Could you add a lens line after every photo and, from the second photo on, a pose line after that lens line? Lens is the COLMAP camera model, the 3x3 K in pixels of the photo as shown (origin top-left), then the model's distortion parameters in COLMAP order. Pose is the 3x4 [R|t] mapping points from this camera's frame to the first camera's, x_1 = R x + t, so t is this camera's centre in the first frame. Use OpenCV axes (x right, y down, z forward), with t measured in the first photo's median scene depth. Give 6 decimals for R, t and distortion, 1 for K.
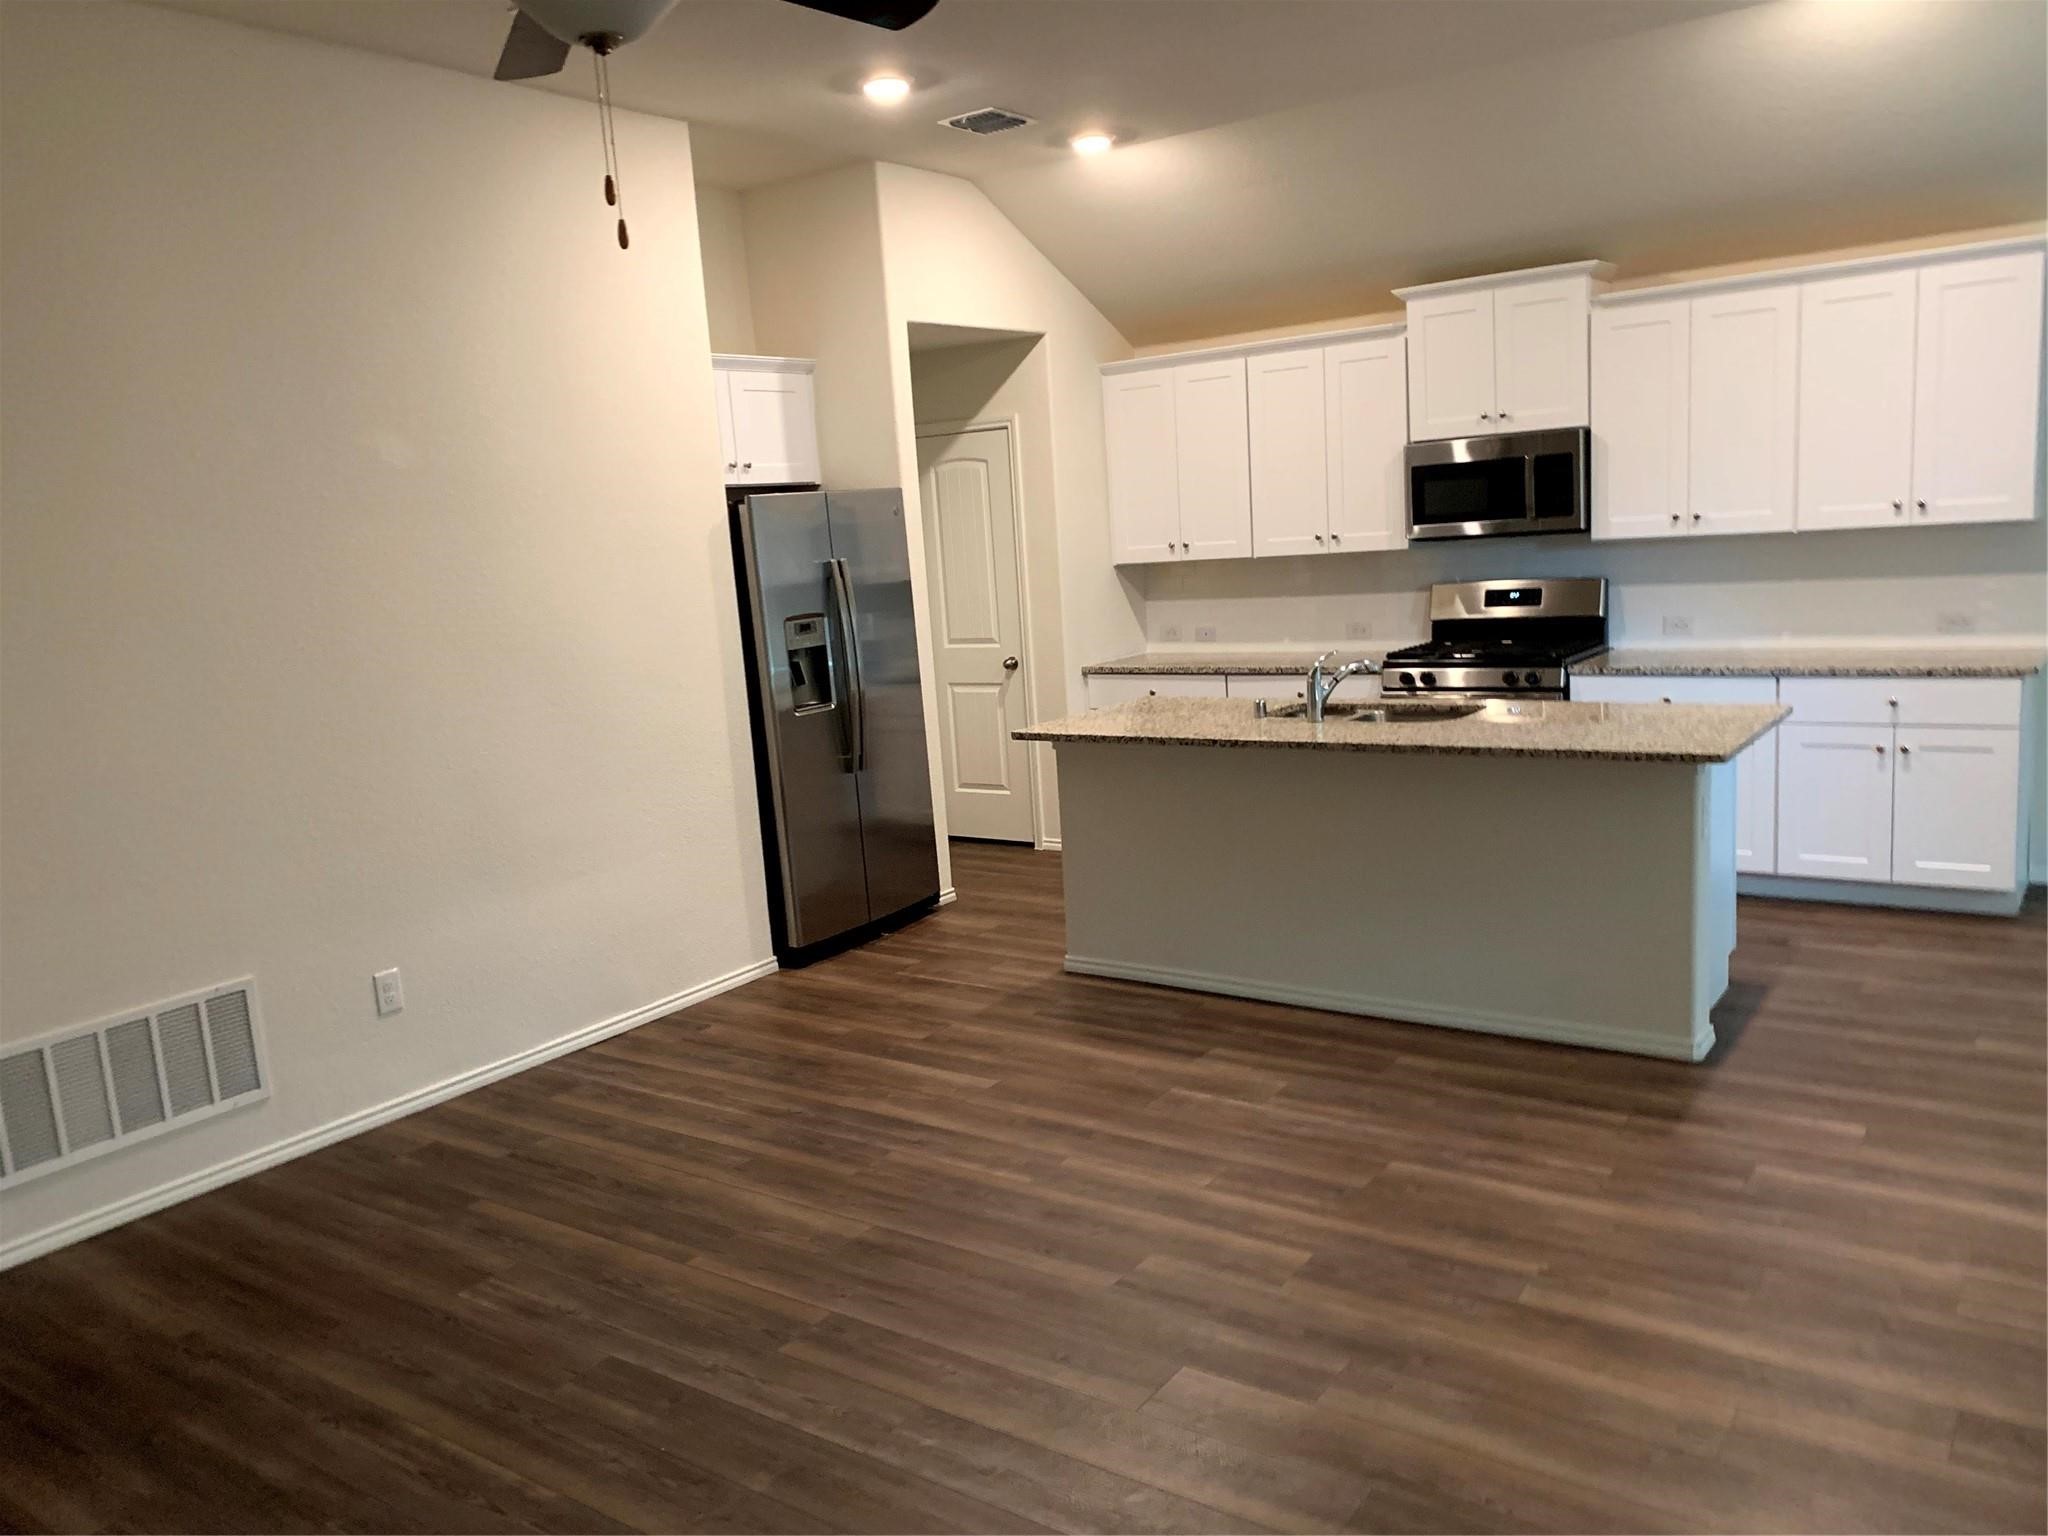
lens RADIAL K [[1547.3, 0, 1023.9], [0, 1547.3, 792.9], [0, 0, 1]] dist [0.079757, -0.118067]
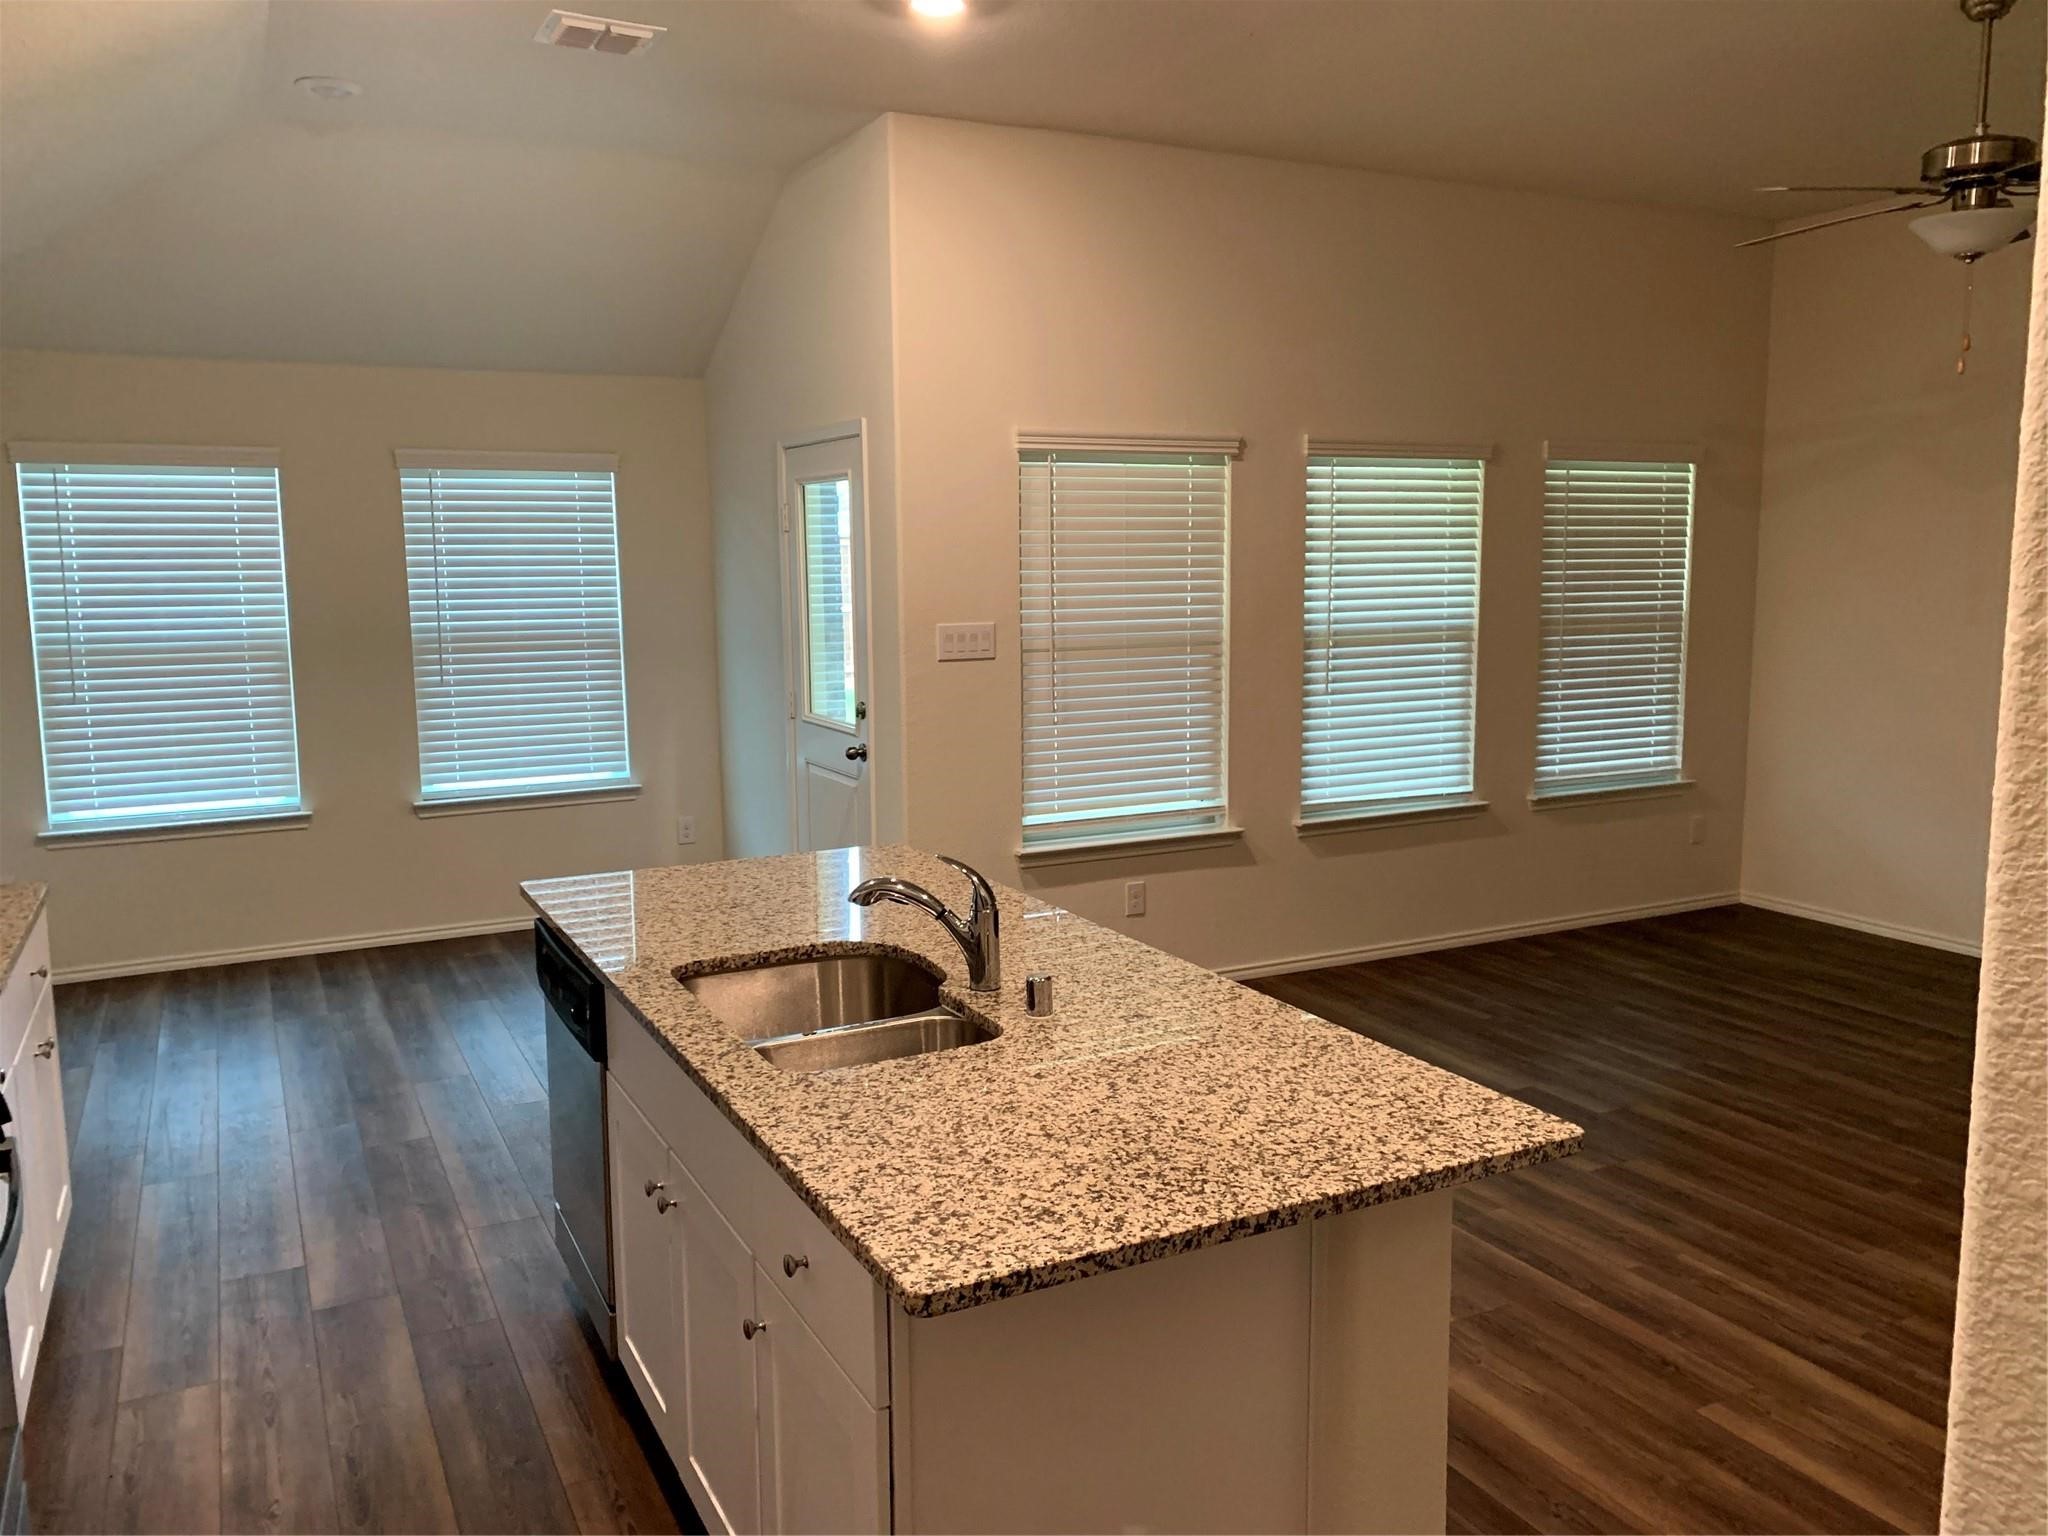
lens RADIAL K [[1554.8, 0, 1027.8], [0, 1554.8, 807.5], [0, 0, 1]] dist [0.010560, 0.002638]
pose [[-0.889769, 0.002182, 0.456405, -0.051763], [0.146561, 0.948395, 0.281189, -0.221023], [-0.432239, 0.317085, -0.844172, 1.269411]]
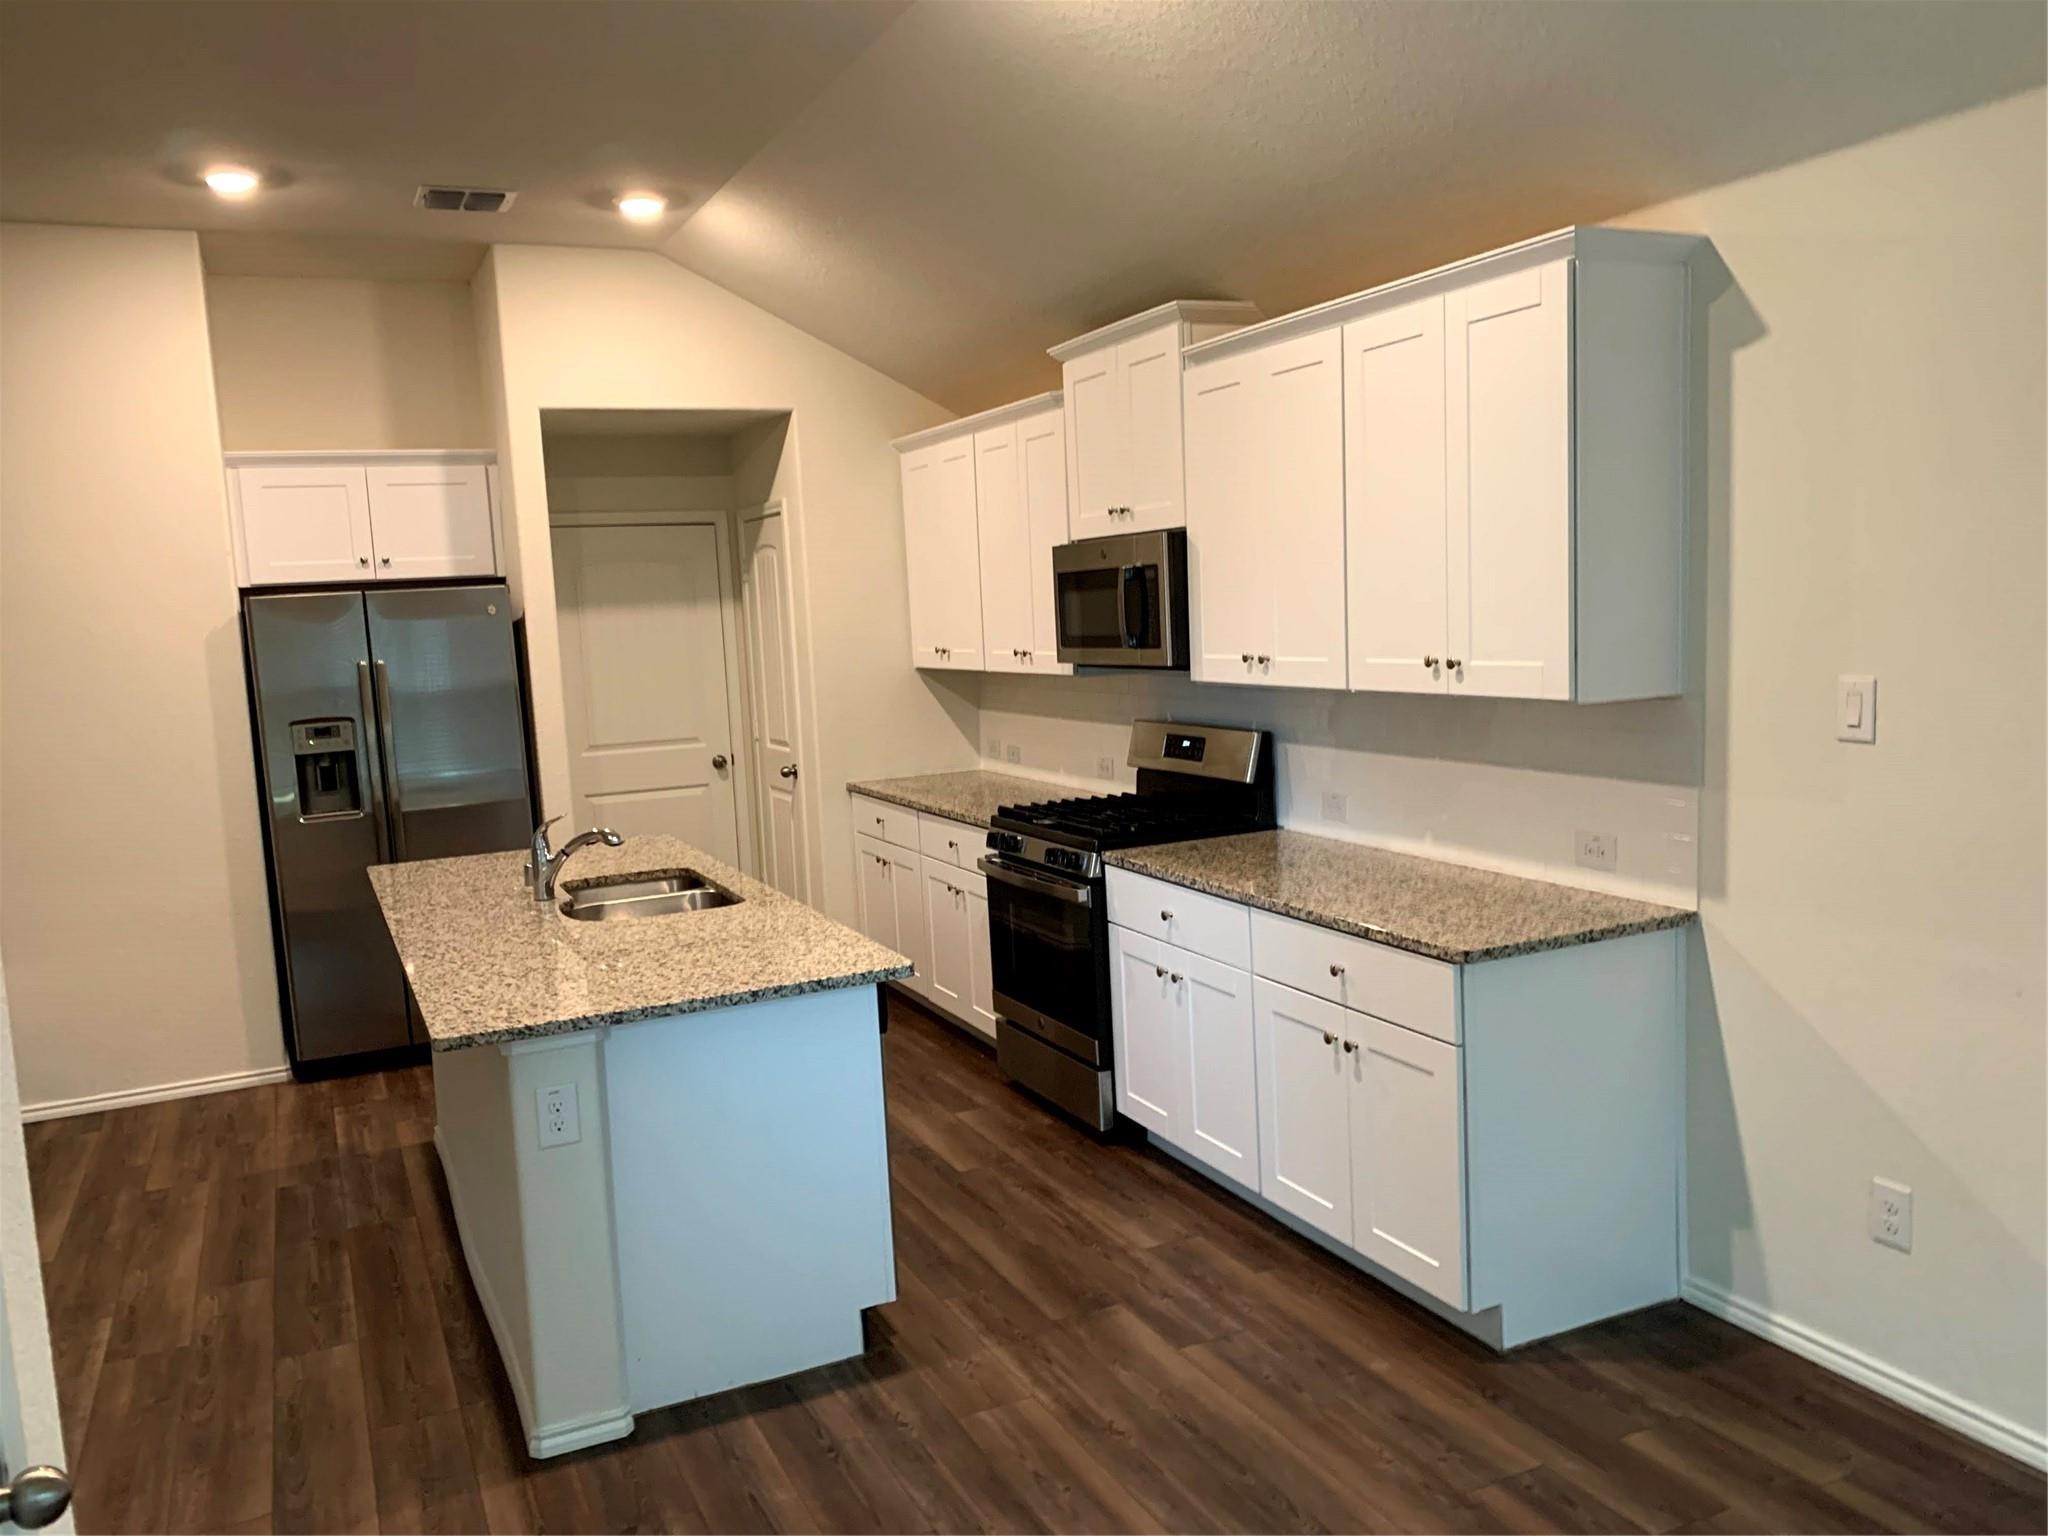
lens RADIAL K [[1562.0, 0, 1022.6], [0, 1562.0, 793.6], [0, 0, 1]] dist [0.015597, 0.001559]
pose [[0.873759, 0.085713, -0.478747, 0.715583], [-0.097105, 0.995274, 0.000965, -0.113205], [0.476567, 0.045646, 0.877953, 0.360145]]
